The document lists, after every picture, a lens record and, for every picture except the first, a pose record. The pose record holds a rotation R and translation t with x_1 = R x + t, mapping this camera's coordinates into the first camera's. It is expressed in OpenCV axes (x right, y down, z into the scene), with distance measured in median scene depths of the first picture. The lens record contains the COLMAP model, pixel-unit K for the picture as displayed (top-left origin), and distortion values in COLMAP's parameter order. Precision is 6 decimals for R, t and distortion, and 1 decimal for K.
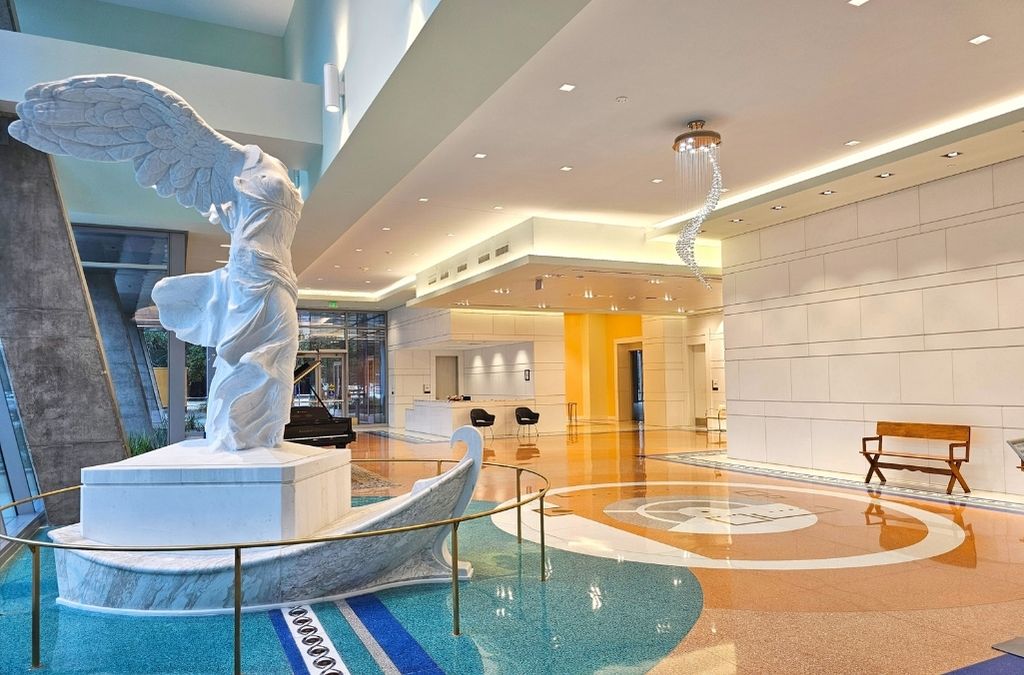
lens RADIAL K [[728.2, 0, 511.7], [0, 728.2, 353.3], [0, 0, 1]] dist [0.094205, -0.086927]
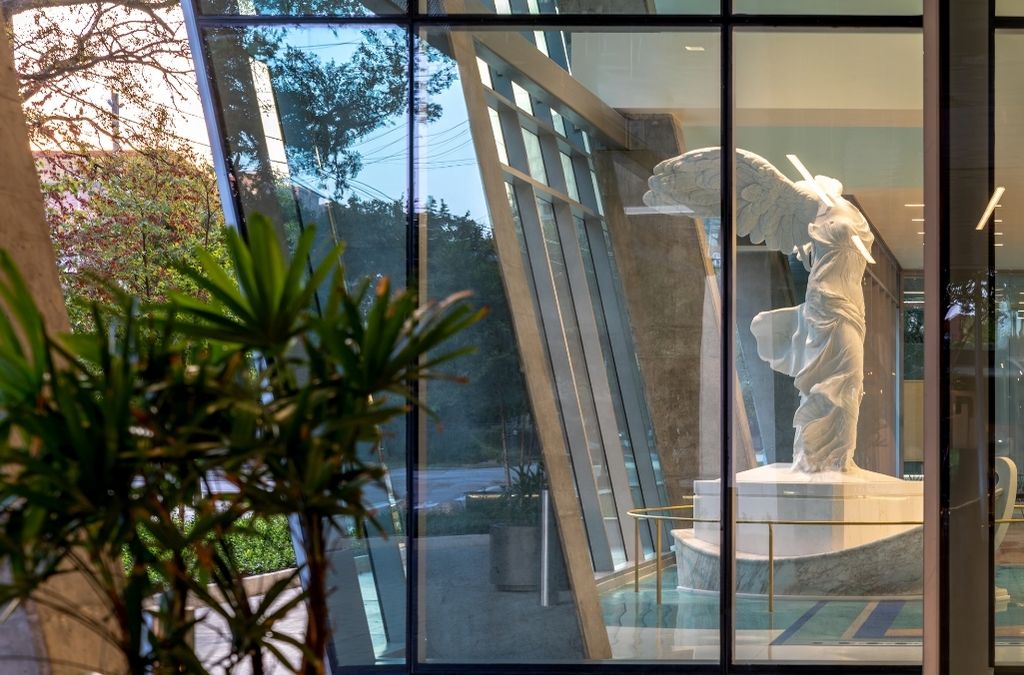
lens RADIAL K [[2223.9, 0, 512.0], [0, 2223.9, 337.5], [0, 0, 1]] dist [-0.022277, -0.029909]
pose [[0.791116, -0.001303, -0.611664, 1.296484], [0.002973, 0.999994, 0.001716, -0.076229], [0.611658, -0.003176, 0.791116, -1.885885]]
